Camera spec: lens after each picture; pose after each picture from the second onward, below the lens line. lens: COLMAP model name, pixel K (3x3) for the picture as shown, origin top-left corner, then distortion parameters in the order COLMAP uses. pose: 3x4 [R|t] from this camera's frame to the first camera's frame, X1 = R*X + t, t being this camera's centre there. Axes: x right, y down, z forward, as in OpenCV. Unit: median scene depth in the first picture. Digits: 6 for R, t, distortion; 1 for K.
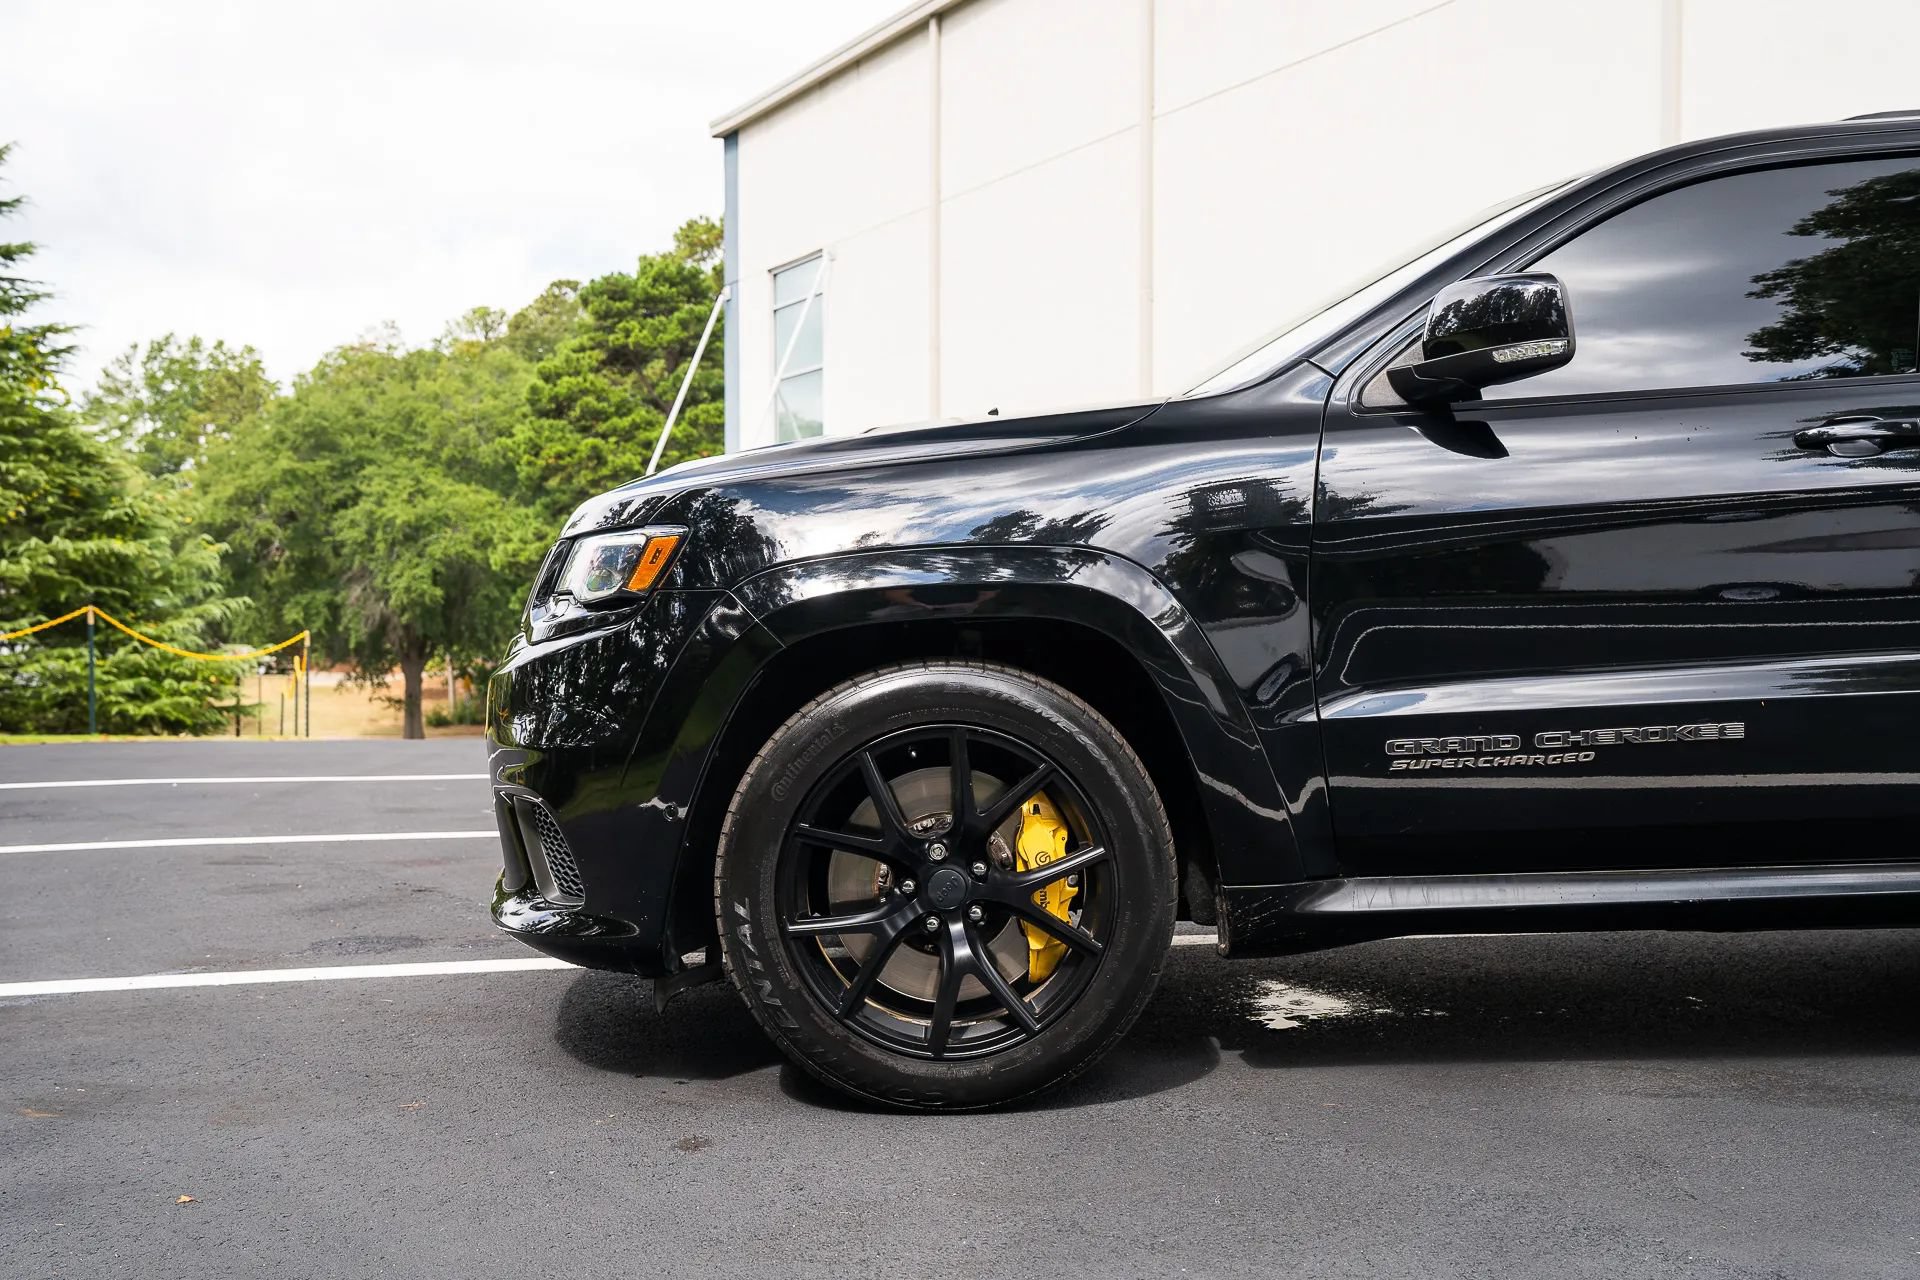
lens RADIAL K [[1936.7, 0, 969.8], [0, 1936.7, 640.8], [0, 0, 1]] dist [0.041734, 0.000000]
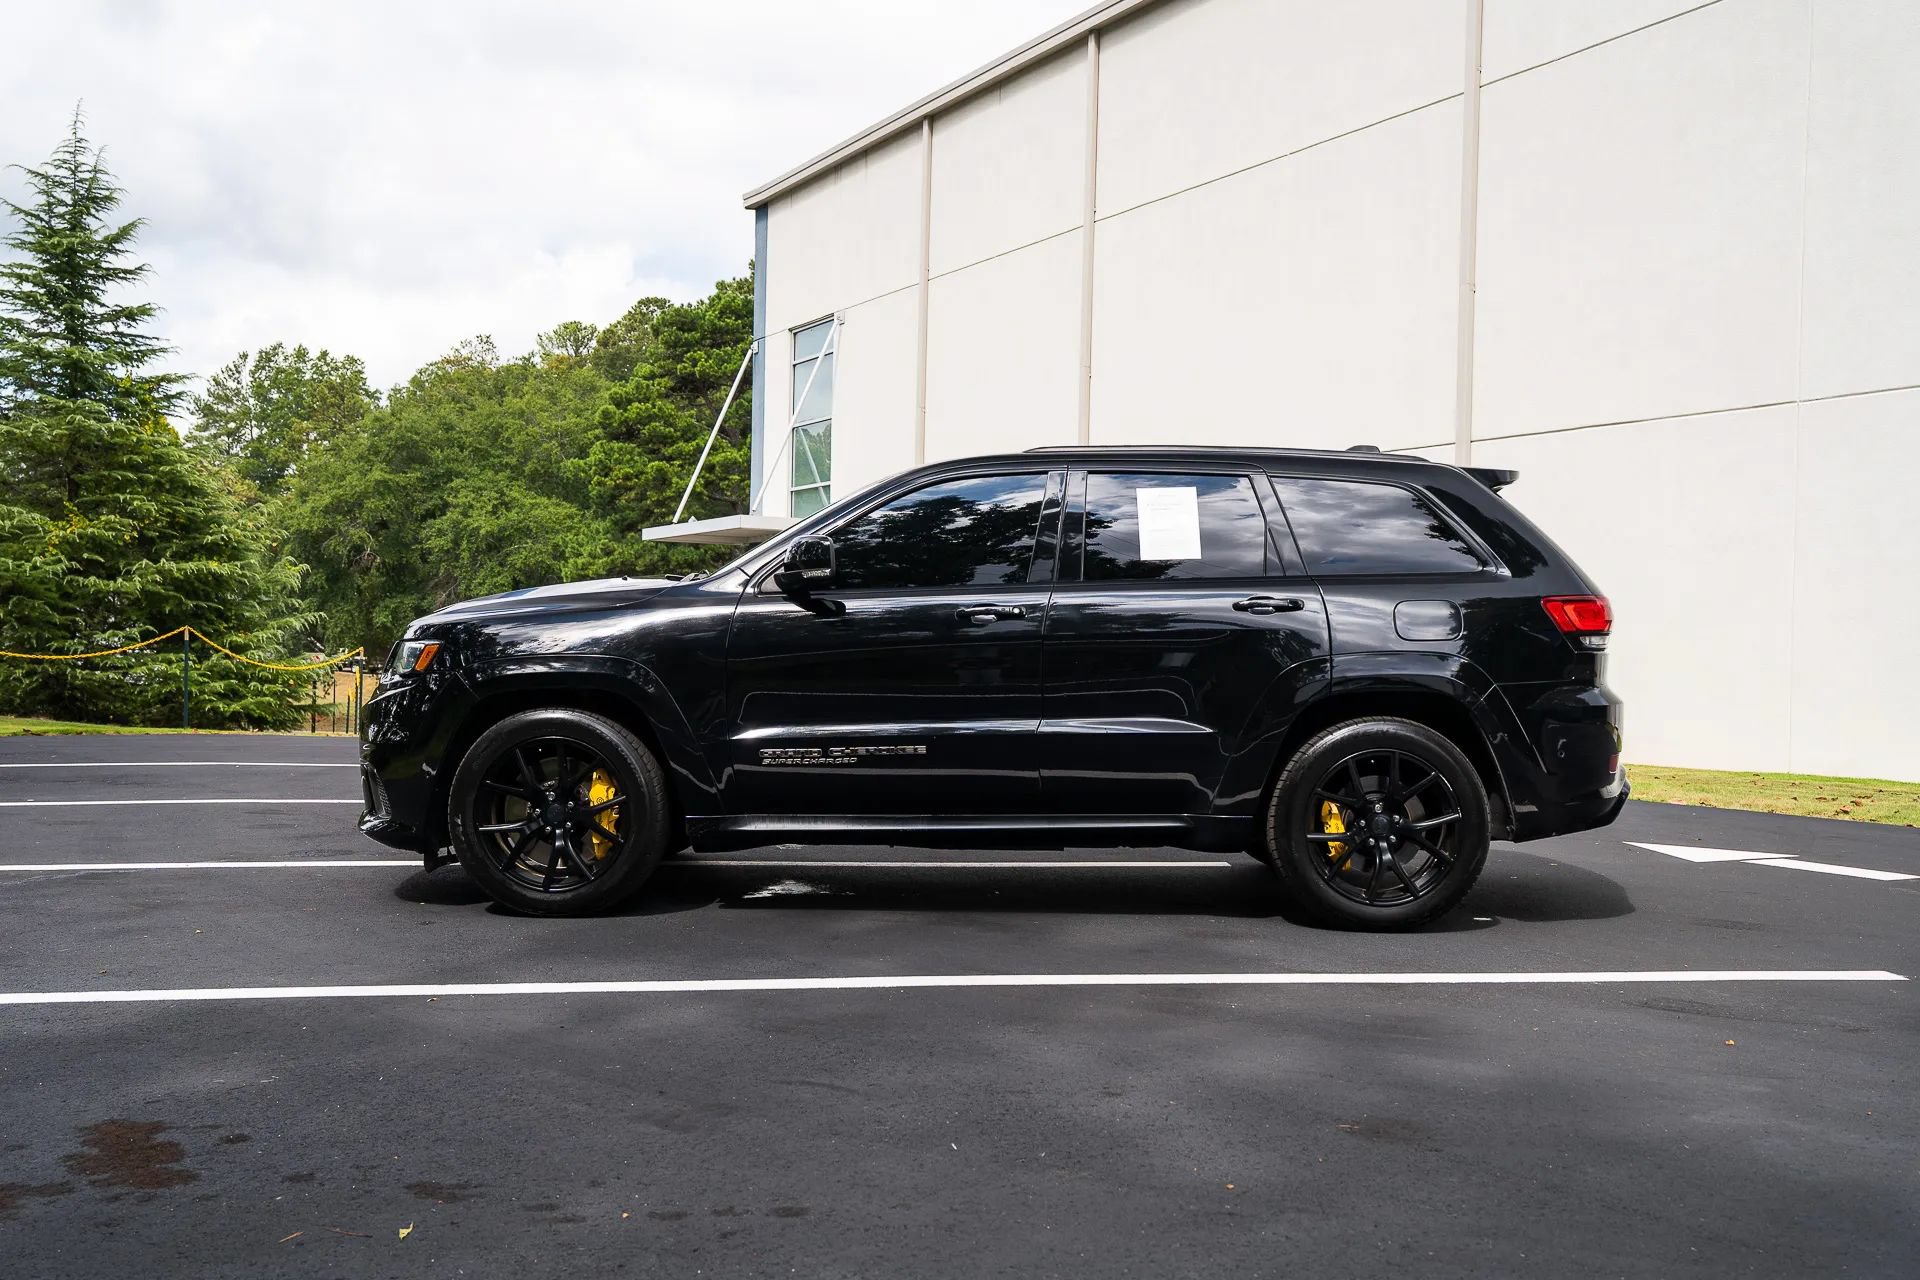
lens RADIAL K [[1936.7, 0, 951.7], [0, 1936.7, 639.9], [0, 0, 1]] dist [0.041734, 0.000000]
pose [[0.998281, 0.024607, -0.053201, 0.062369], [-0.025015, 0.999662, -0.007027, -0.006966], [0.053011, 0.008346, 0.998559, -0.130616]]
